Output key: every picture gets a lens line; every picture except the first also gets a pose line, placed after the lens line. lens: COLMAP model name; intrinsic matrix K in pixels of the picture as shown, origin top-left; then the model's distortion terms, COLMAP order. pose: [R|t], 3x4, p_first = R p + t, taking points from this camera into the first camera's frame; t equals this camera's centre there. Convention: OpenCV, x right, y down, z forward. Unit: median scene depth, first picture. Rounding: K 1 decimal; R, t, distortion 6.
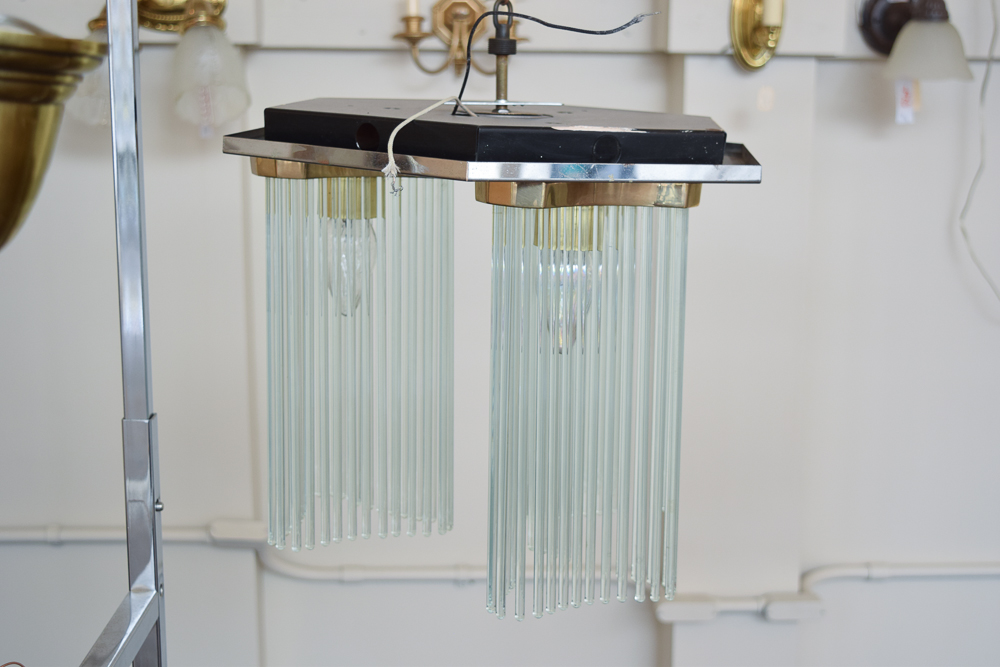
lens RADIAL K [[1554.0, 0, 499.5], [0, 1554.0, 329.7], [0, 0, 1]] dist [0.012263, 0.000000]
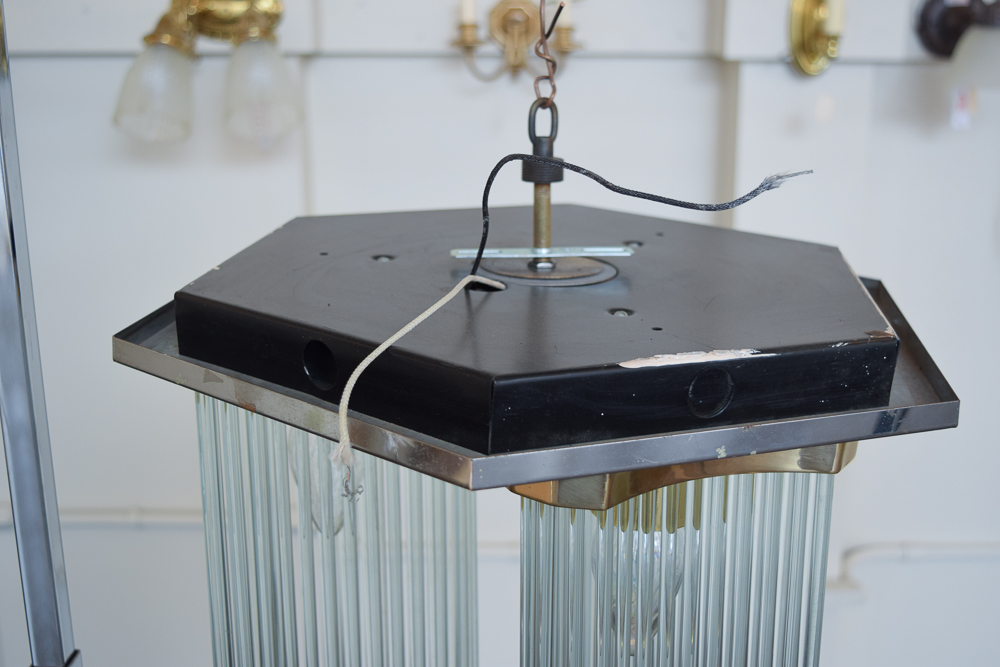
lens RADIAL K [[1202.8, 0, 504.5], [0, 1202.8, 331.7], [0, 0, 1]] dist [-0.035911, 0.000000]
pose [[0.998900, 0.003909, -0.046729, 0.004455], [0.000242, 0.996075, 0.088508, -0.072148], [0.046891, -0.088422, 0.994979, 0.215147]]
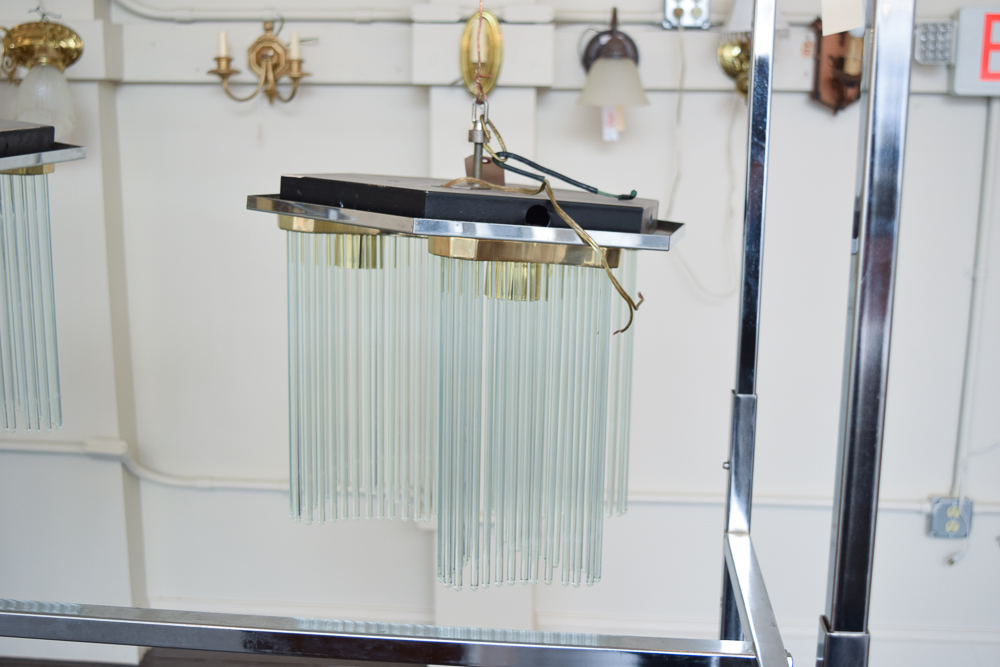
lens RADIAL K [[1201.2, 0, 500.9], [0, 1201.2, 338.0], [0, 0, 1]] dist [-0.030868, 0.000000]
pose [[0.993033, 0.022421, -0.115684, 0.297160], [-0.019502, 0.999464, 0.026300, 0.002917], [0.116211, -0.023861, 0.992938, 0.025484]]
